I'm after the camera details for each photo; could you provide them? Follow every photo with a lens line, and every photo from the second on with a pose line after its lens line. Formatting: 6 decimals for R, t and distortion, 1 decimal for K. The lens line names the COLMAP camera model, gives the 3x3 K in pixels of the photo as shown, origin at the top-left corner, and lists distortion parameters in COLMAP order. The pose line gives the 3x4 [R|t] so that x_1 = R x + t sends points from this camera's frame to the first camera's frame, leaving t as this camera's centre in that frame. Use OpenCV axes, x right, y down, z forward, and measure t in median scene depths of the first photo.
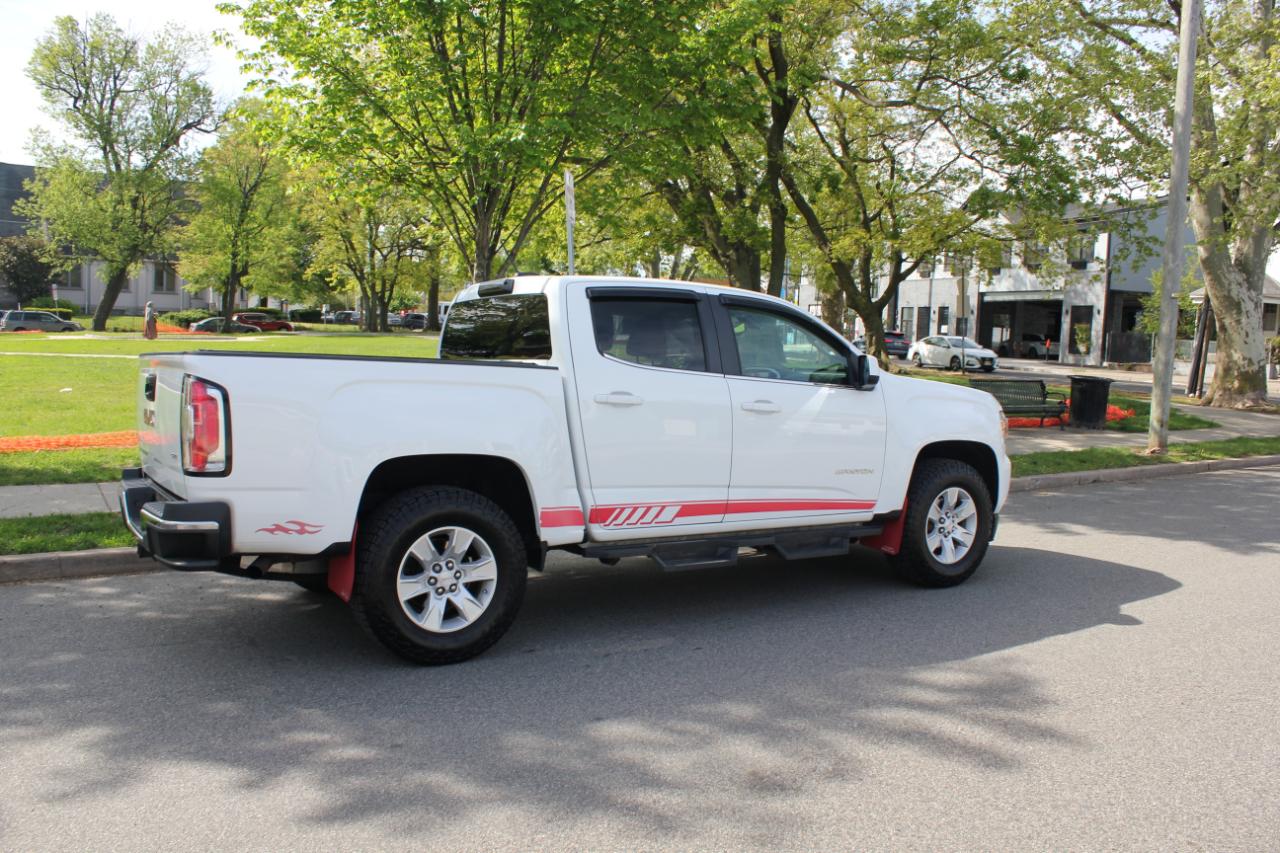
lens RADIAL K [[1078.5, 0, 640.0], [0, 1078.5, 426.5], [0, 0, 1]] dist [-0.159441, 0.130939]
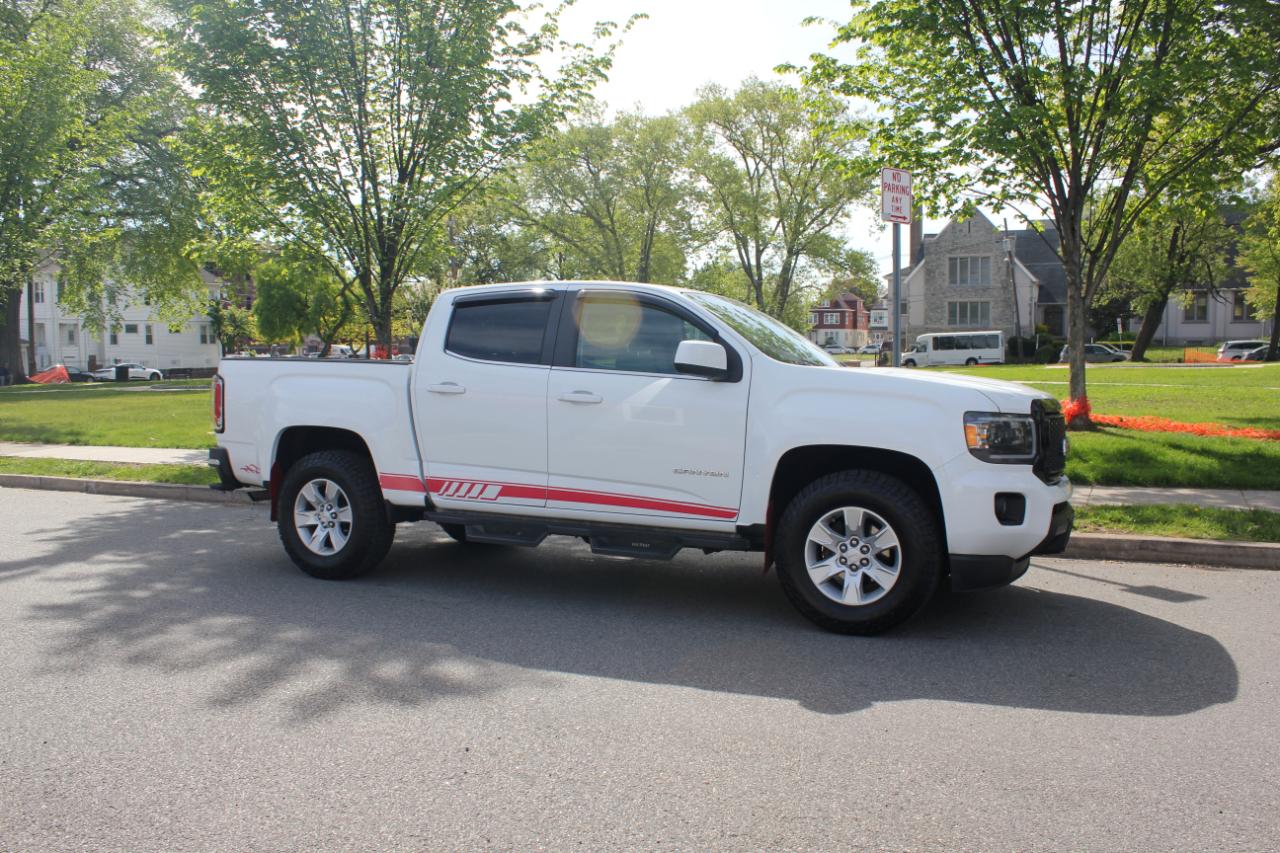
lens RADIAL K [[1078.5, 0, 640.0], [0, 1078.5, 426.5], [0, 0, 1]] dist [-0.159441, 0.130939]
pose [[0.520155, 0.019436, -0.853851, 1.069096], [-0.048125, 0.998820, -0.006581, 0.013522], [0.852715, 0.044514, 0.520476, 0.556756]]
